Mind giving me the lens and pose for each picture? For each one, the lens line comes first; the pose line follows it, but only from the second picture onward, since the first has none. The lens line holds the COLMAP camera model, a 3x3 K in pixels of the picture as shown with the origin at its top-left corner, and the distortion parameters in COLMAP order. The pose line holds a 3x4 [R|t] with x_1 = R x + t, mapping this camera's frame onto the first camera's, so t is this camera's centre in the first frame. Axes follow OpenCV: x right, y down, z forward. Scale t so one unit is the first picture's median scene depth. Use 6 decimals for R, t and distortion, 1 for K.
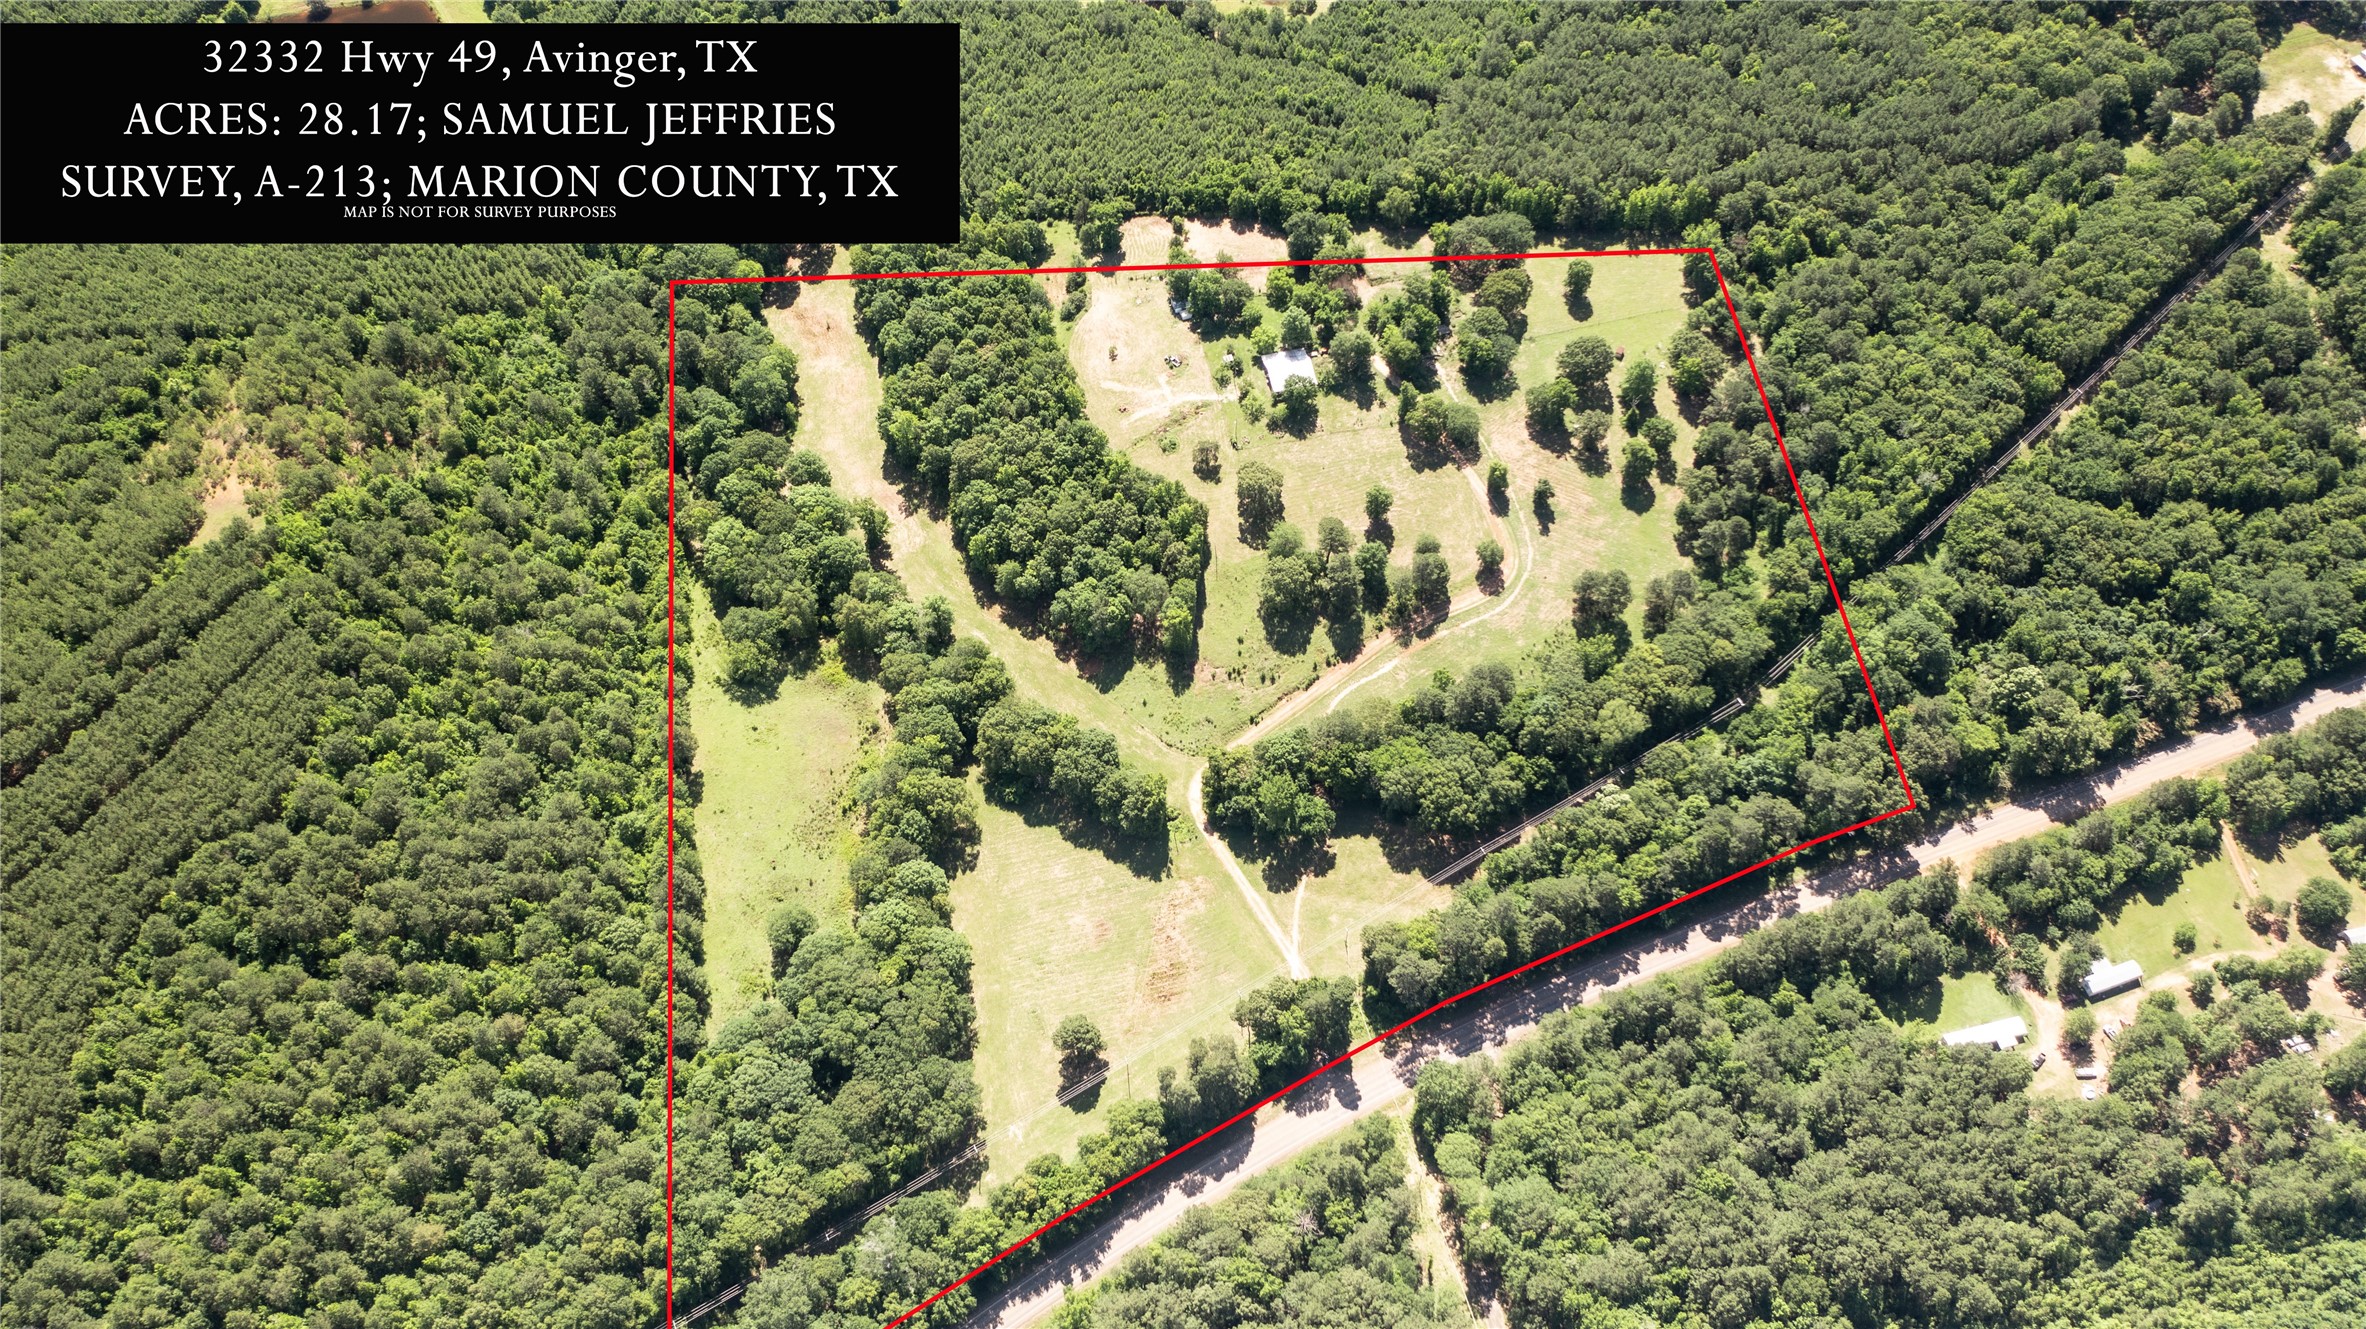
lens RADIAL K [[1914.7, 0, 1159.9], [0, 1914.7, 664.0], [0, 0, 1]] dist [-0.067856, -0.001727]
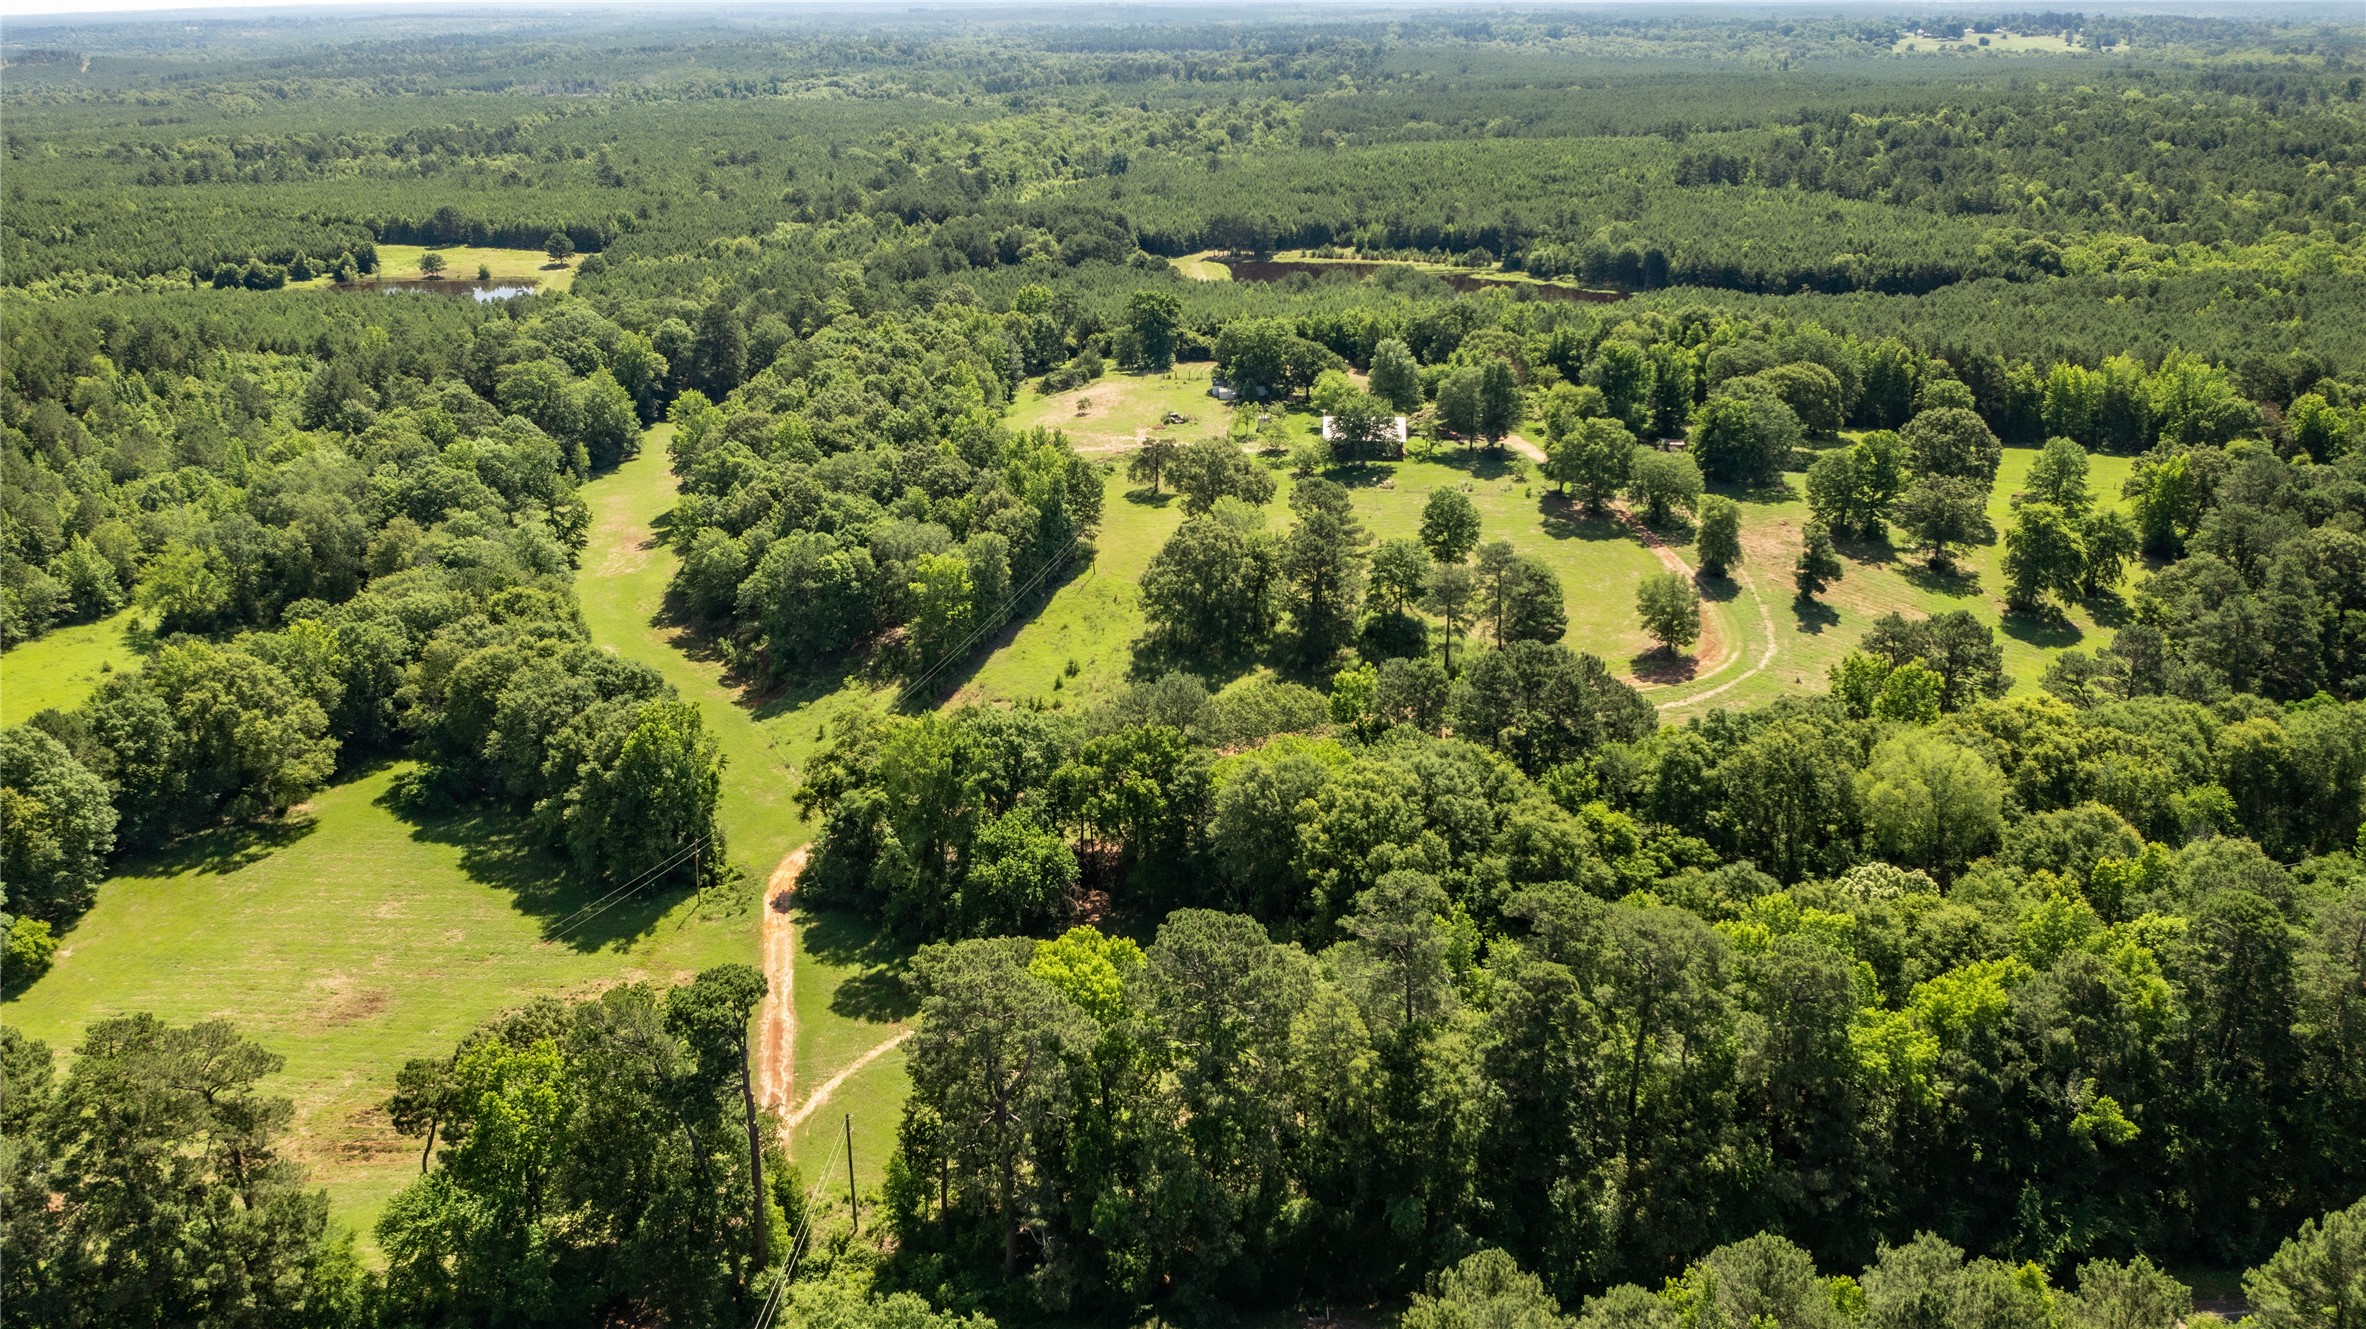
lens RADIAL K [[1857.8, 0, 1186.7], [0, 1857.8, 656.8], [0, 0, 1]] dist [-0.030776, -0.000873]
pose [[0.950302, 0.112167, -0.290420, 0.195978], [-0.261755, 0.792899, -0.550268, 0.220849], [0.168552, 0.598940, 0.782854, 0.660080]]
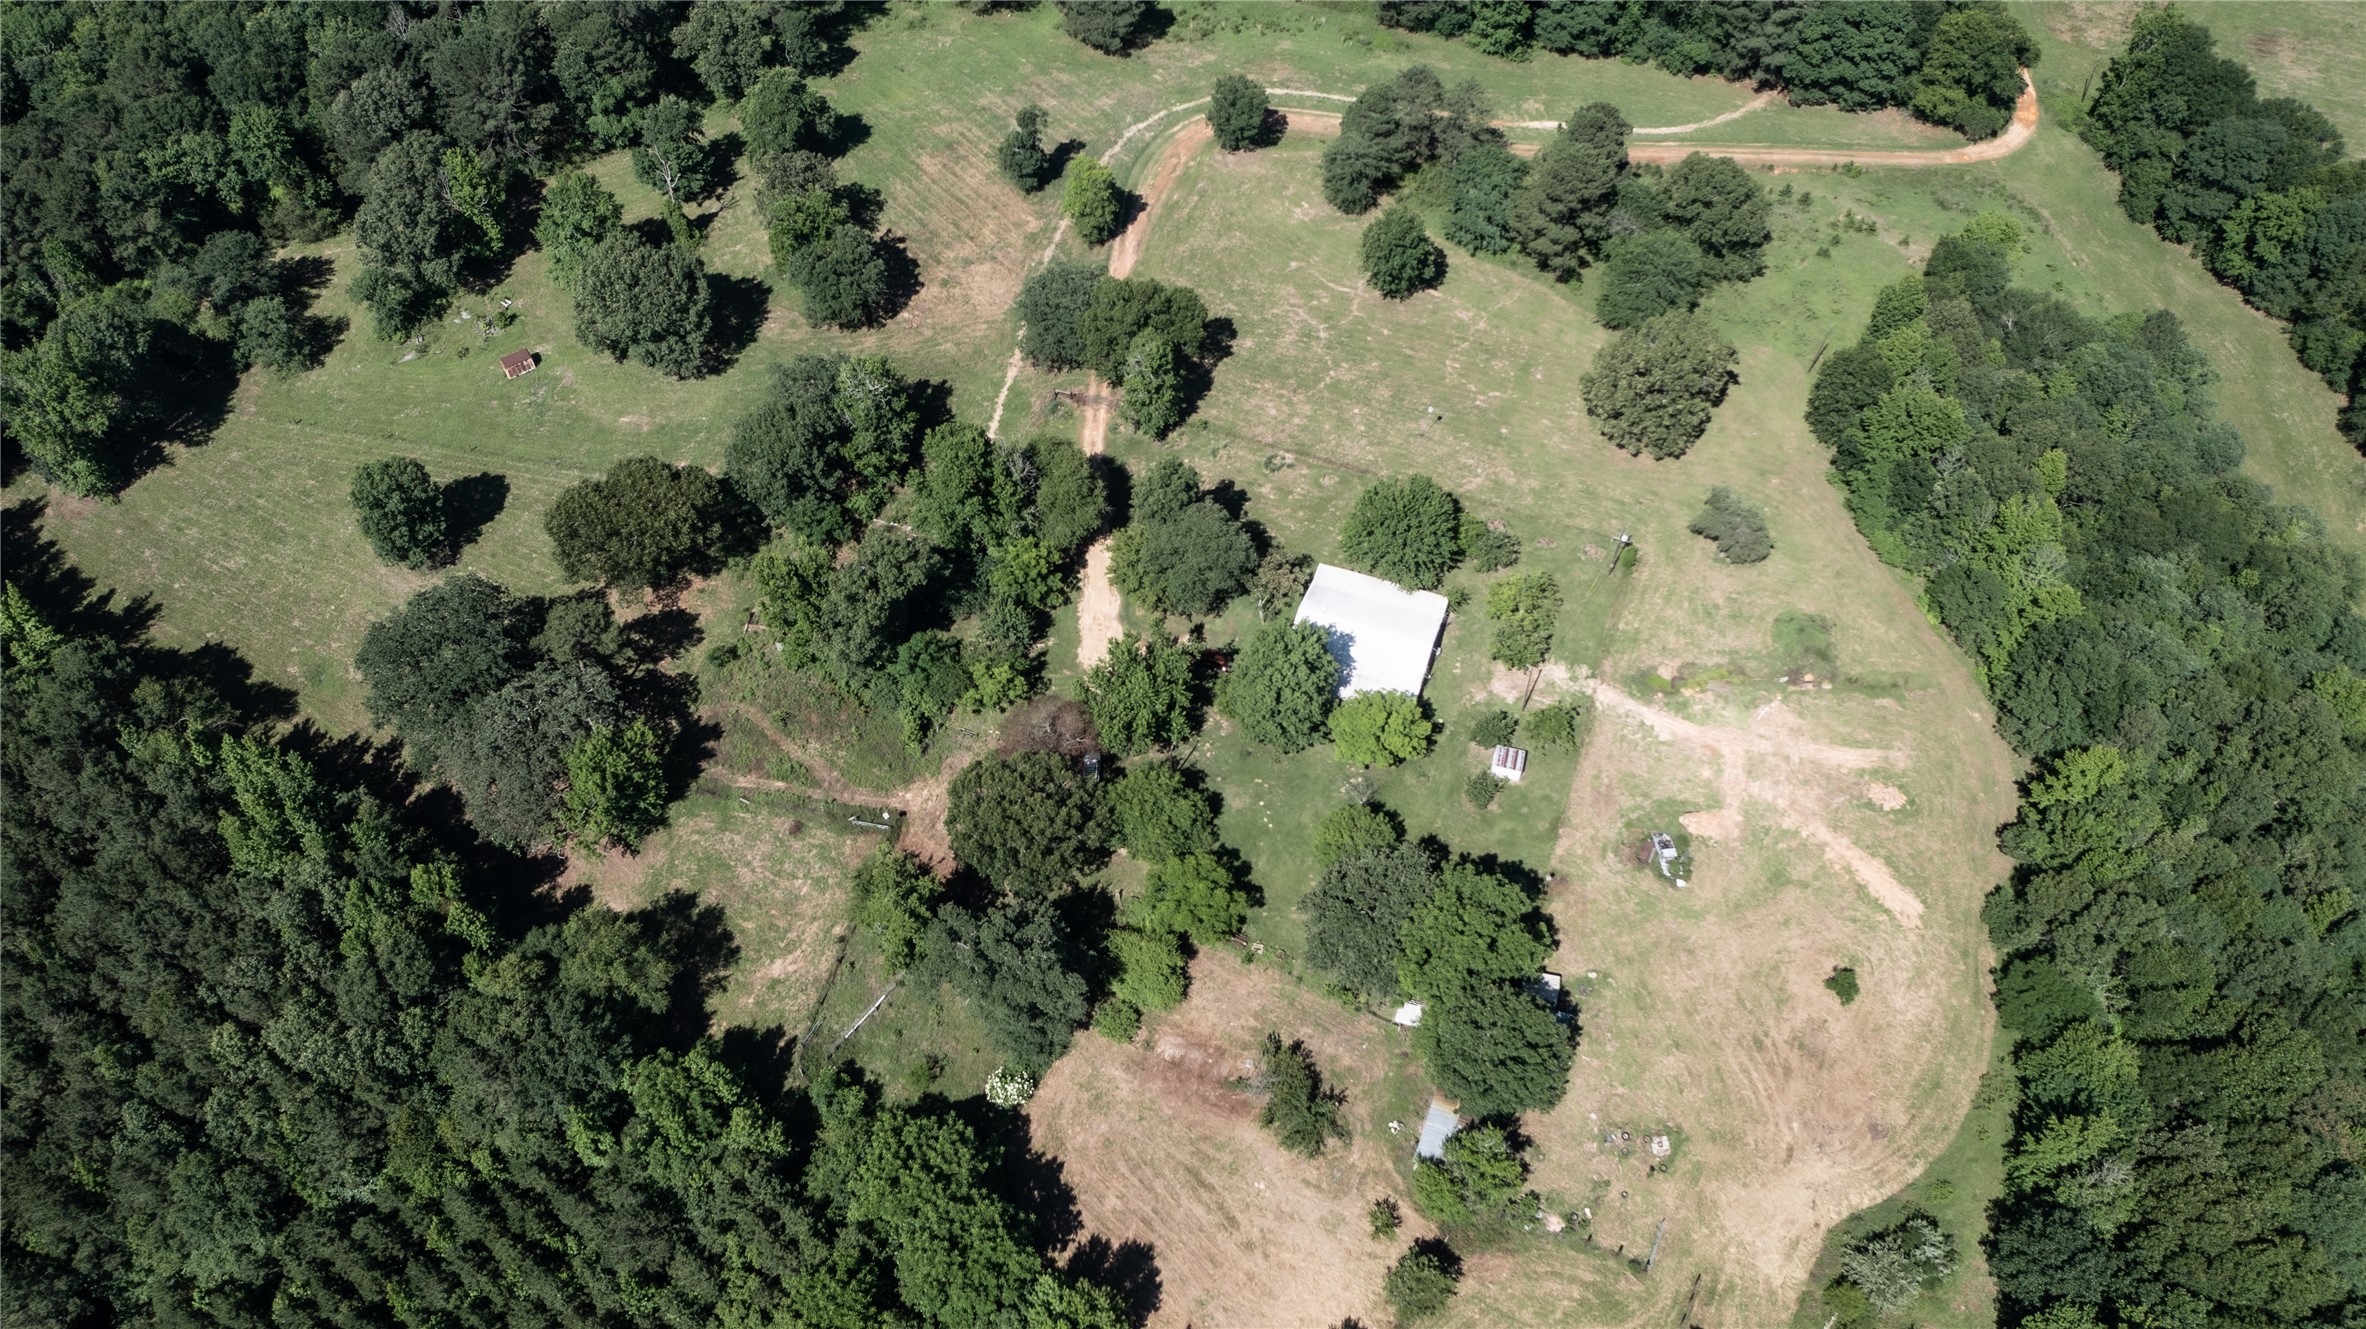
lens RADIAL K [[1848.4, 0, 1185.9], [0, 1848.4, 664.1], [0, 0, 1]] dist [-0.022526, -0.004613]
pose [[-0.846919, -0.428522, 0.314796, -0.007069], [0.450083, -0.262525, 0.853526, -0.471560], [-0.283113, 0.864552, 0.415208, 0.949443]]
